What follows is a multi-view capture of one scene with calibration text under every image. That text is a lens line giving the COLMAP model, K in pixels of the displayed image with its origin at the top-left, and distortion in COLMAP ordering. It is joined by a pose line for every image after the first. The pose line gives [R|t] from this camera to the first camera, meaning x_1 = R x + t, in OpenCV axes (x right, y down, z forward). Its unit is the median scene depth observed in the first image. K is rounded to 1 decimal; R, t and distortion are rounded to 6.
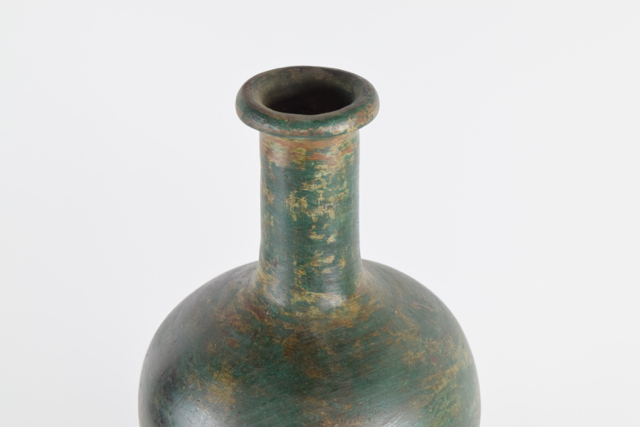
lens RADIAL K [[1447.9, 0, 320.0], [0, 1447.9, 213.5], [0, 0, 1]] dist [0.076387, 0.287873]
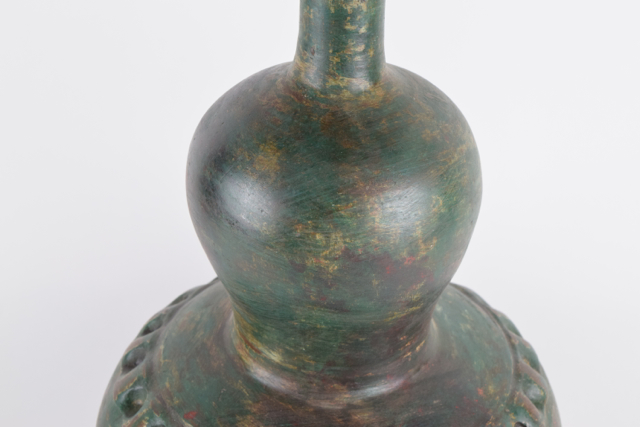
lens RADIAL K [[1447.9, 0, 320.0], [0, 1447.9, 213.5], [0, 0, 1]] dist [0.076387, 0.287873]
pose [[0.998691, 0.005110, 0.050891, -0.083726], [-0.007752, 0.998624, 0.051867, 0.103285], [-0.050556, -0.052193, 0.997356, -0.162649]]
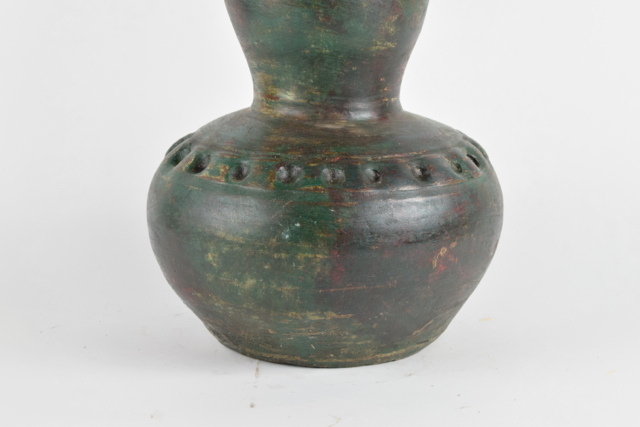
lens RADIAL K [[1447.9, 0, 320.0], [0, 1447.9, 213.5], [0, 0, 1]] dist [0.076387, 0.287873]
pose [[0.992221, -0.004070, 0.124426, -0.237055], [0.037544, 0.962715, -0.267898, 0.888605], [-0.118696, 0.270486, 0.955379, -0.519498]]
